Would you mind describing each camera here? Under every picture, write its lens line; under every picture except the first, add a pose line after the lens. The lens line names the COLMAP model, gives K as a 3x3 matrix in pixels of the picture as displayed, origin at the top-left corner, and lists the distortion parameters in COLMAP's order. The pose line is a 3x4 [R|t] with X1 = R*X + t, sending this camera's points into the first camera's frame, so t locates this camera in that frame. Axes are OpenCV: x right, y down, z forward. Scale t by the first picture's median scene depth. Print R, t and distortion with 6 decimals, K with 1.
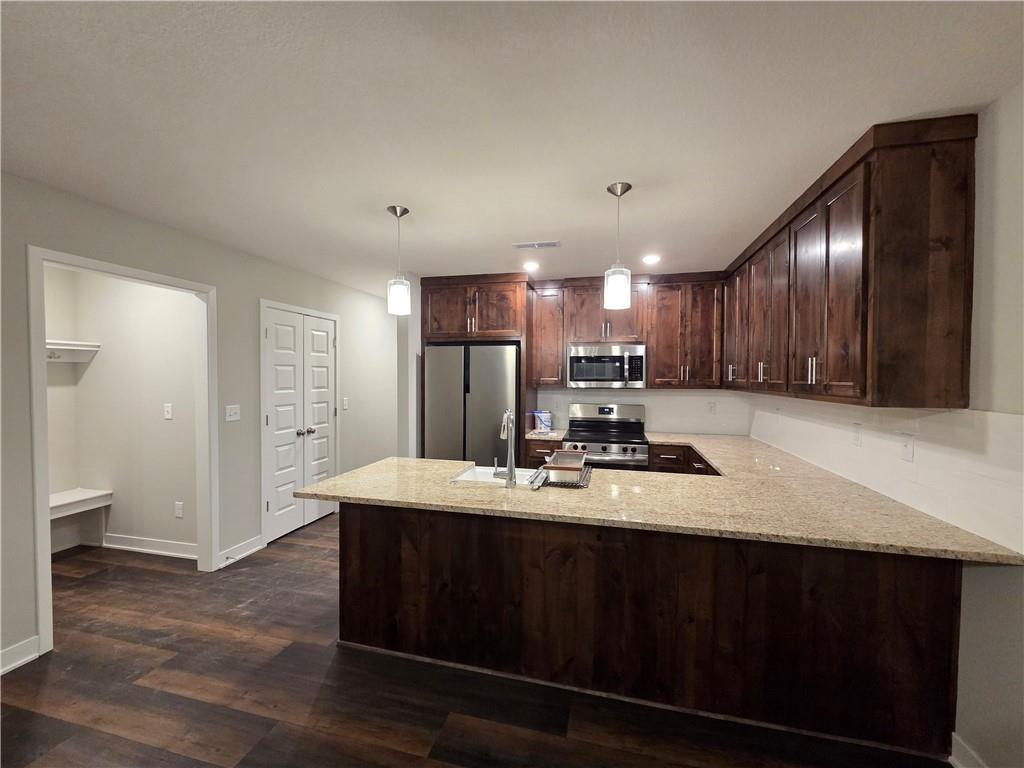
lens RADIAL K [[418.0, 0, 510.0], [0, 418.0, 387.5], [0, 0, 1]] dist [0.002483, -0.000435]
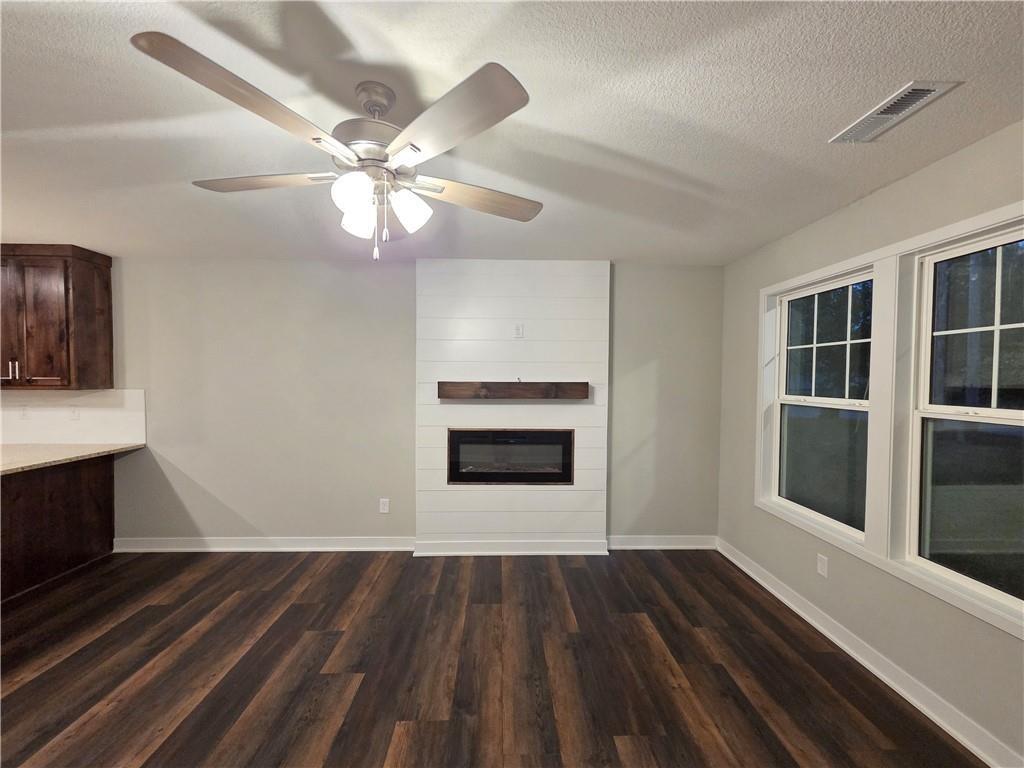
lens RADIAL K [[418.0, 0, 510.0], [0, 418.0, 387.5], [0, 0, 1]] dist [0.002483, -0.000435]
pose [[-0.270801, -0.029680, 0.962178, -0.704453], [0.019051, 0.999164, 0.036183, 0.001184], [-0.962447, 0.028129, -0.270009, -0.184243]]
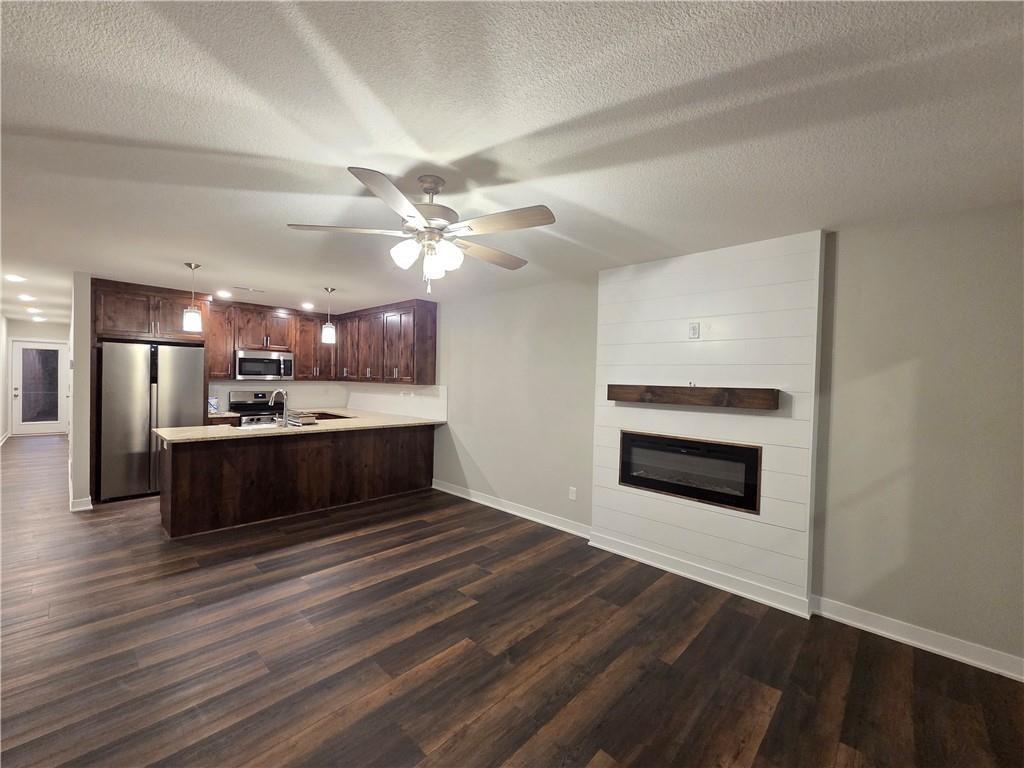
lens RADIAL K [[418.0, 0, 510.0], [0, 418.0, 387.5], [0, 0, 1]] dist [0.002483, -0.000435]
pose [[0.490537, -0.009374, 0.871370, -0.734789], [0.001546, 0.999950, 0.009887, 0.016199], [-0.871419, -0.003503, 0.490527, -0.561860]]
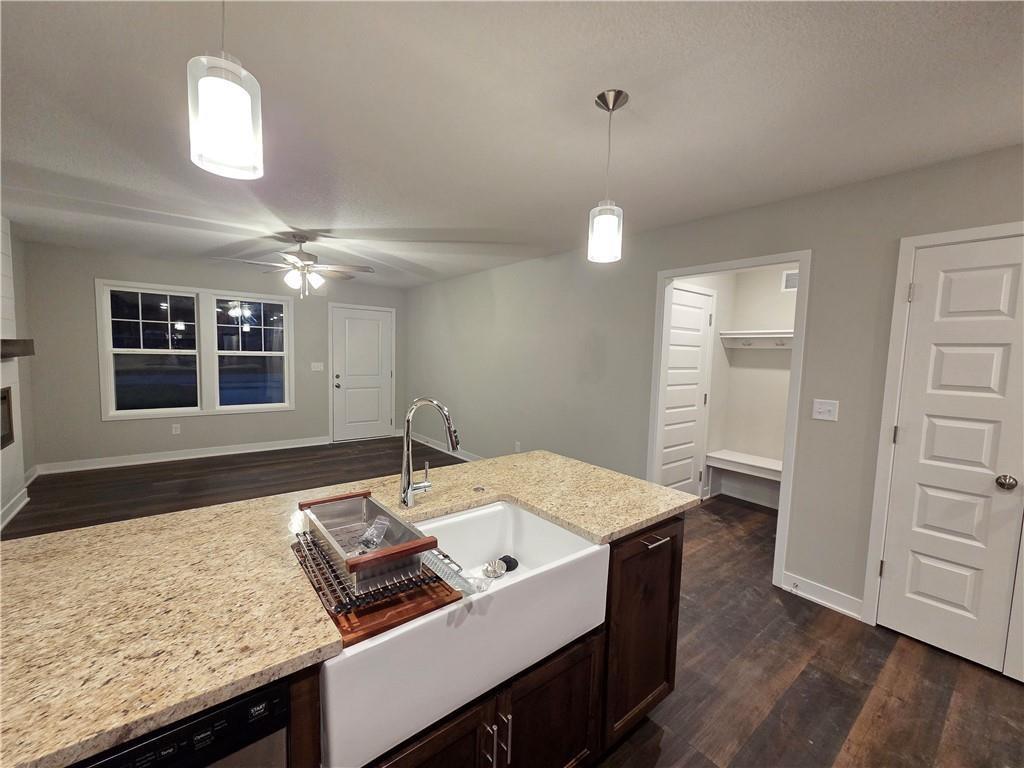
lens RADIAL K [[418.0, 0, 510.0], [0, 418.0, 387.5], [0, 0, 1]] dist [0.002483, -0.000435]
pose [[-0.605375, 0.043066, -0.794775, 0.261580], [-0.055895, 0.993770, 0.096423, -0.018907], [0.793975, 0.102796, -0.599196, 0.916541]]
